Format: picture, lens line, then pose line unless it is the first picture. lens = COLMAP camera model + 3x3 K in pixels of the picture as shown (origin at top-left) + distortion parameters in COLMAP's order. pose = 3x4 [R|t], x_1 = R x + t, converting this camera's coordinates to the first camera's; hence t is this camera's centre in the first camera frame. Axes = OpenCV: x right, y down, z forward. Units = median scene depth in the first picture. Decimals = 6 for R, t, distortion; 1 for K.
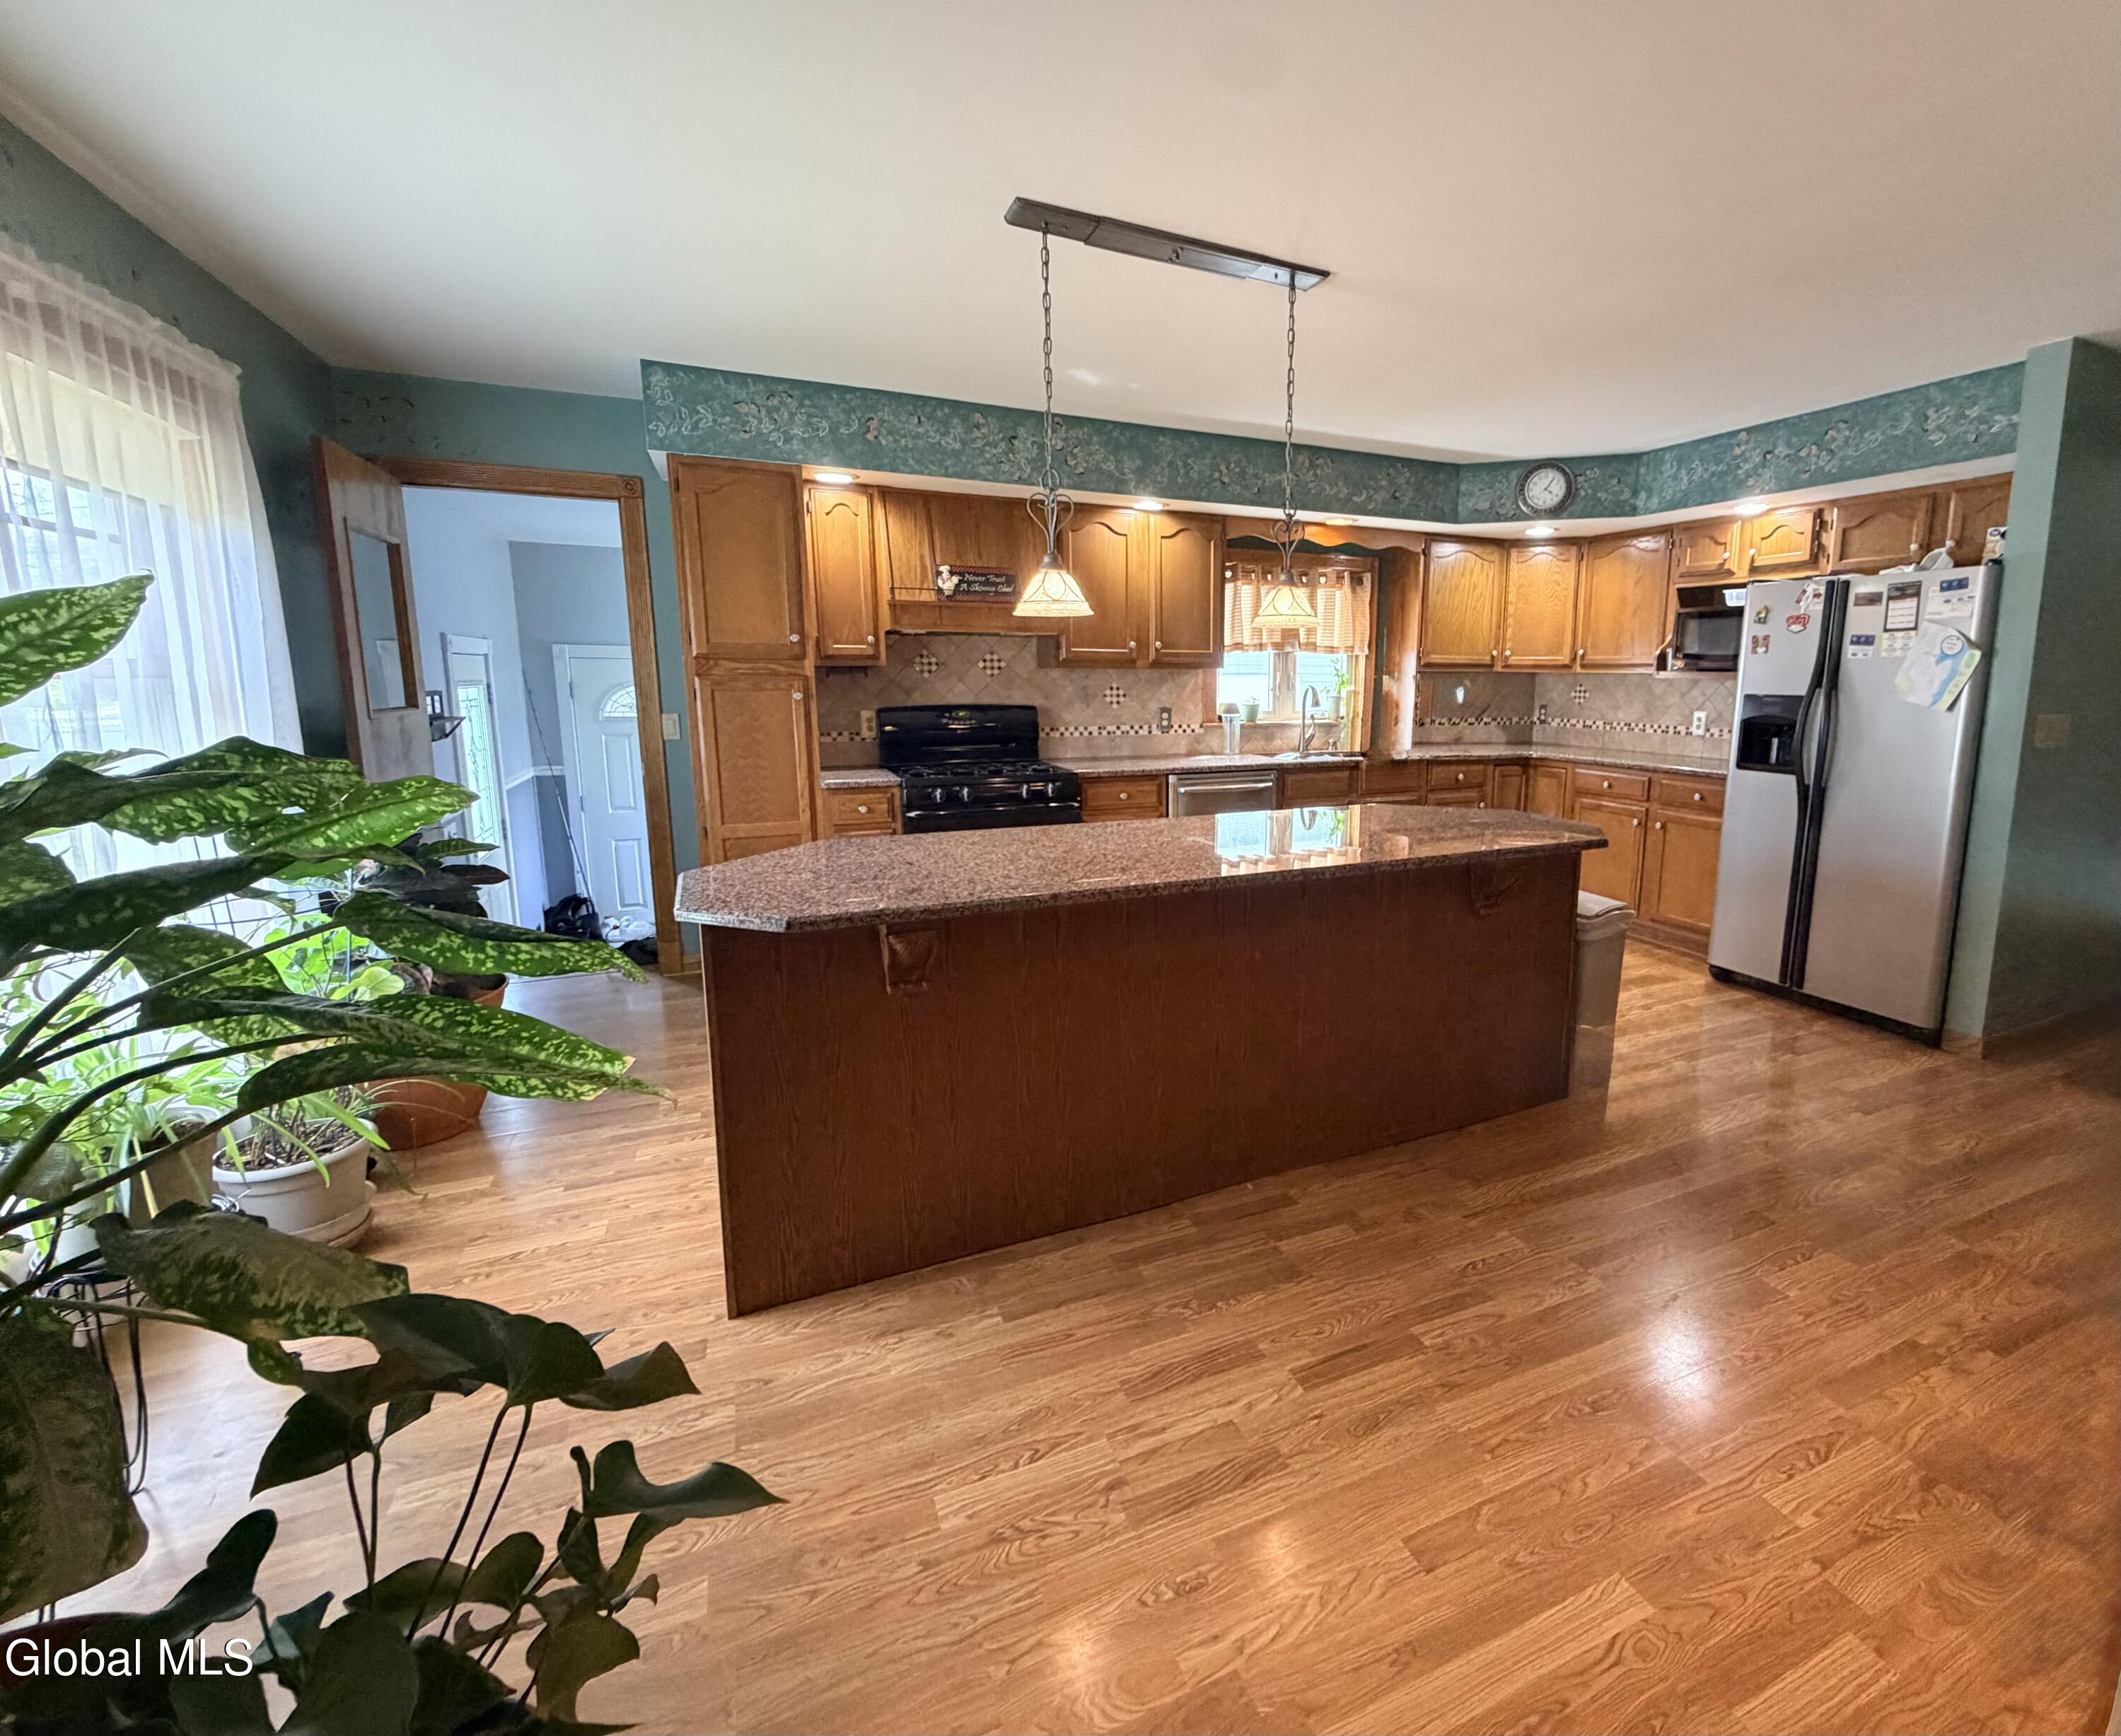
lens RADIAL K [[971.5, 0, 1208.4], [0, 971.5, 832.8], [0, 0, 1]] dist [-0.000164, 0.000979]
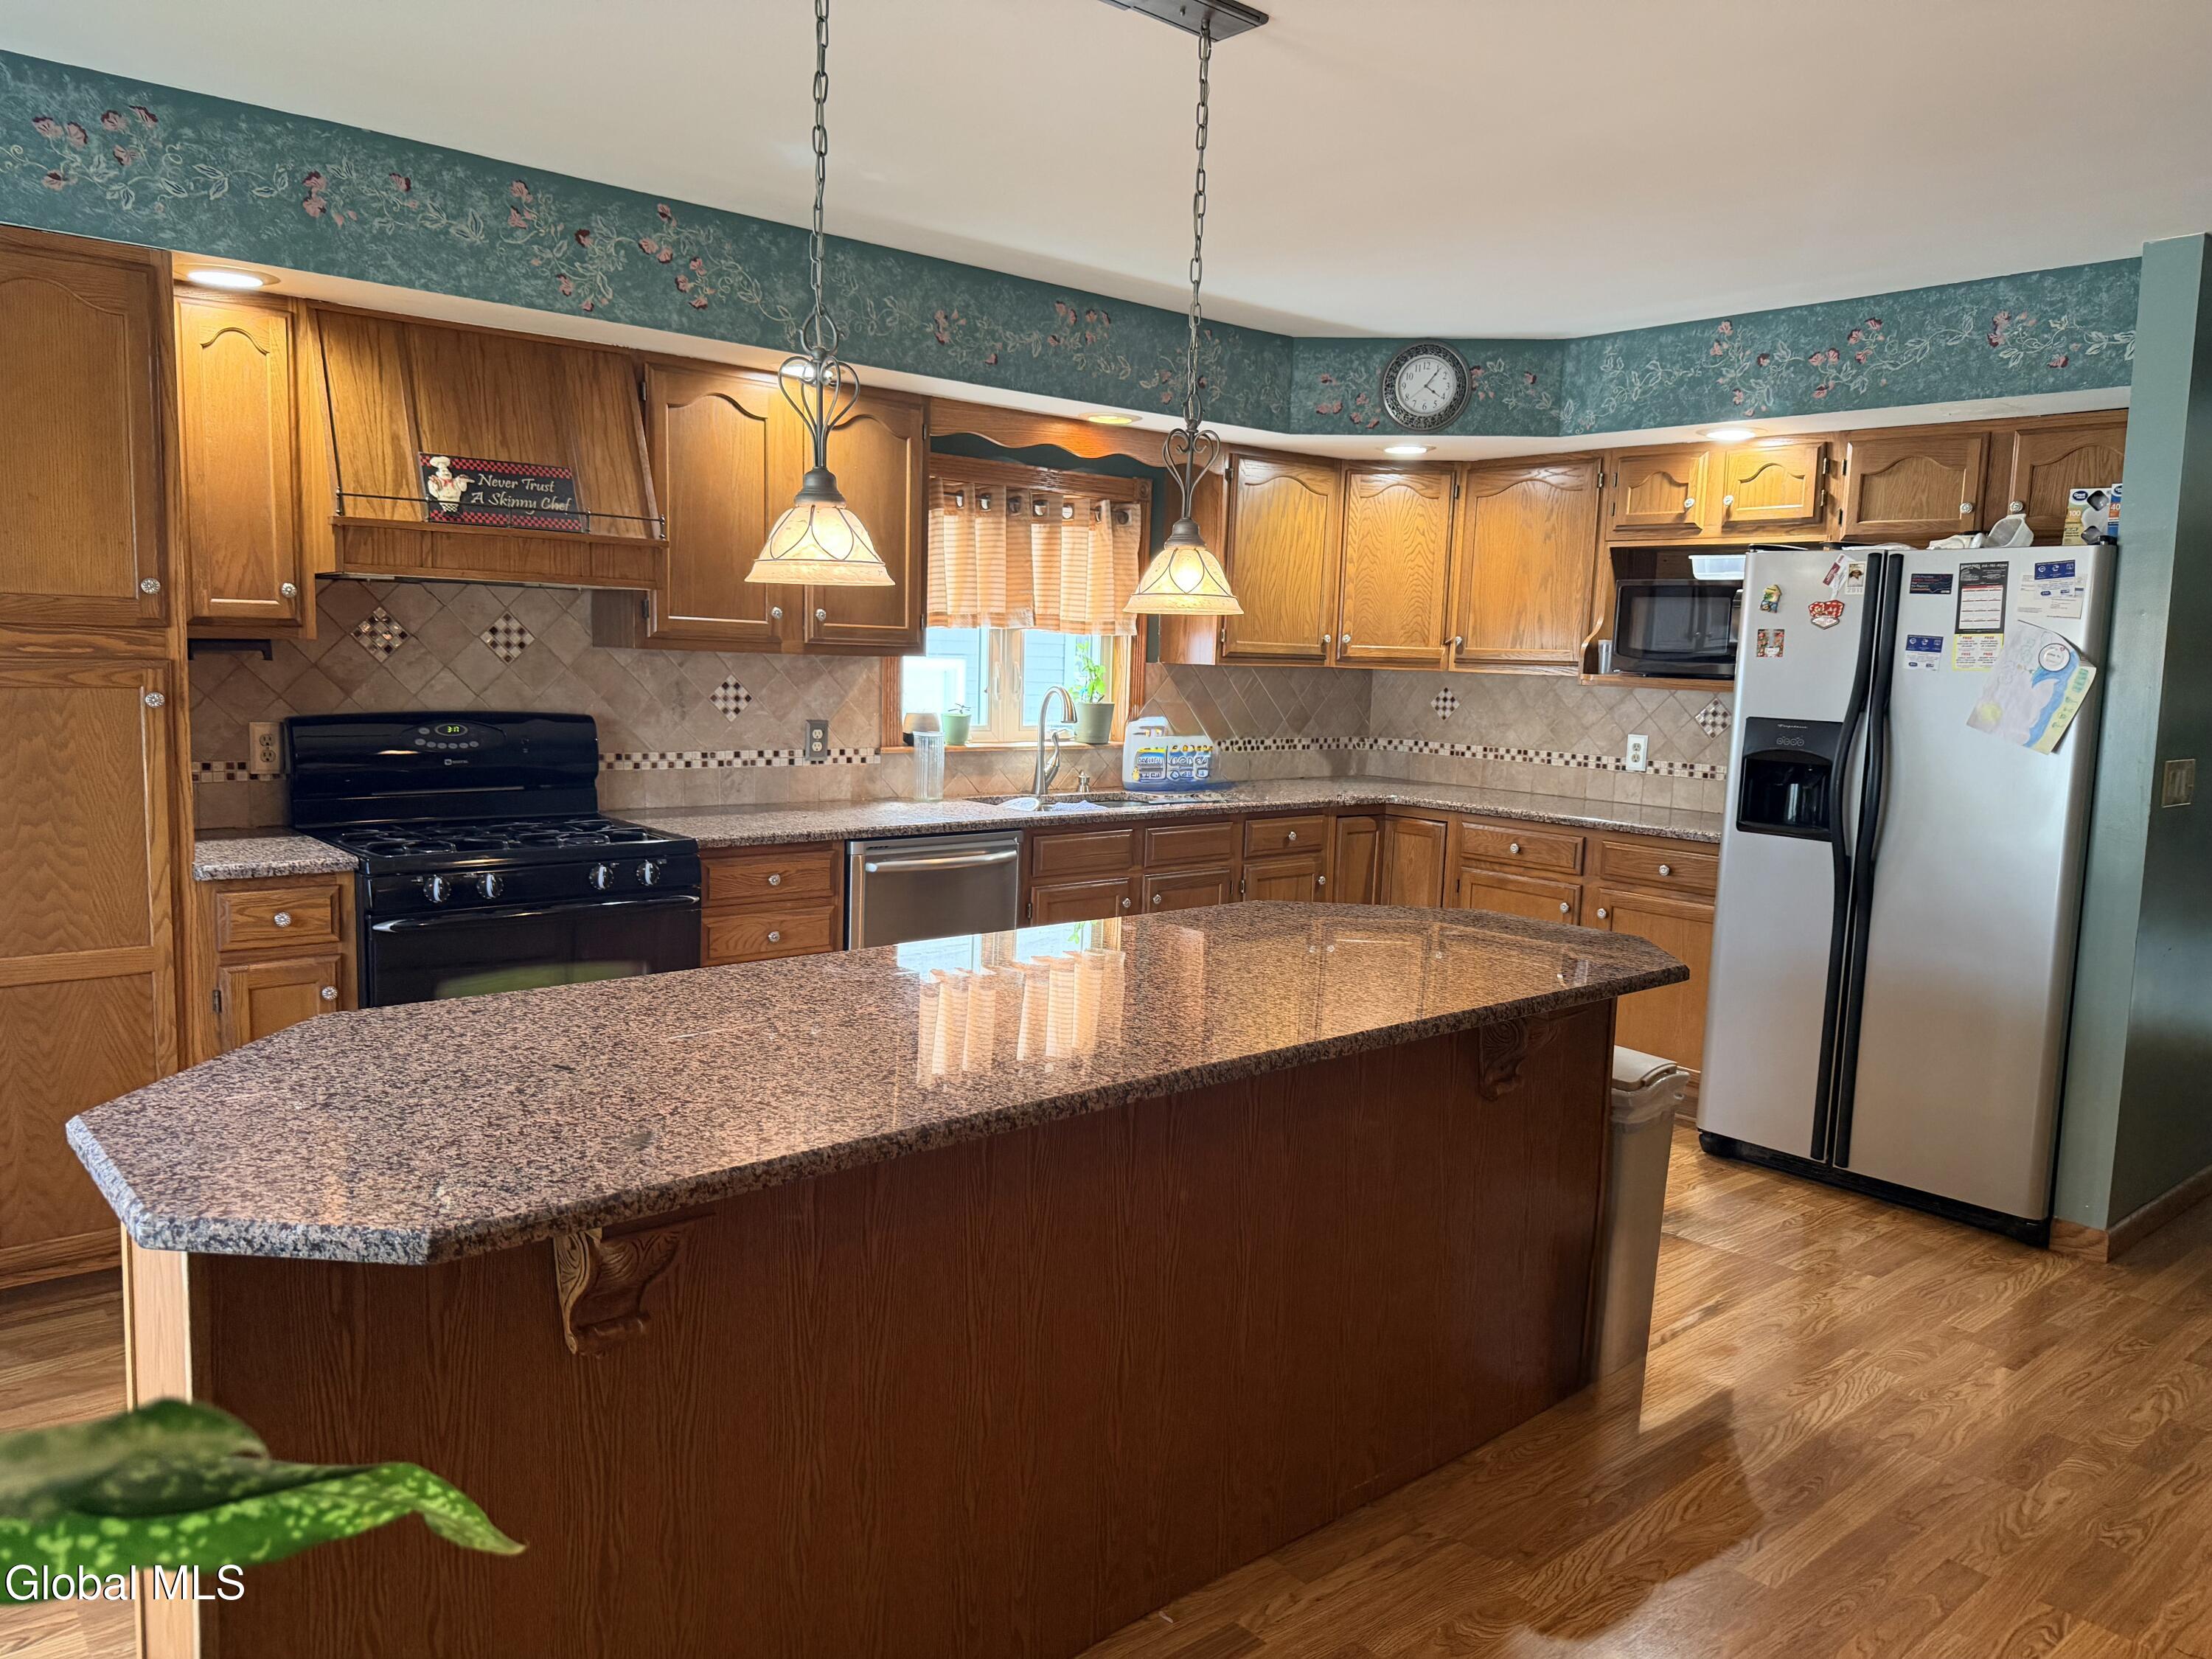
lens RADIAL K [[1565.8, 0, 1106.0], [0, 1565.8, 829.5], [0, 0, 1]] dist [0.053913, -0.074582]
pose [[0.968484, -0.004035, 0.249044, -0.130627], [0.013993, 0.999171, -0.038228, -0.031020], [-0.248683, 0.040508, 0.967737, 0.074620]]
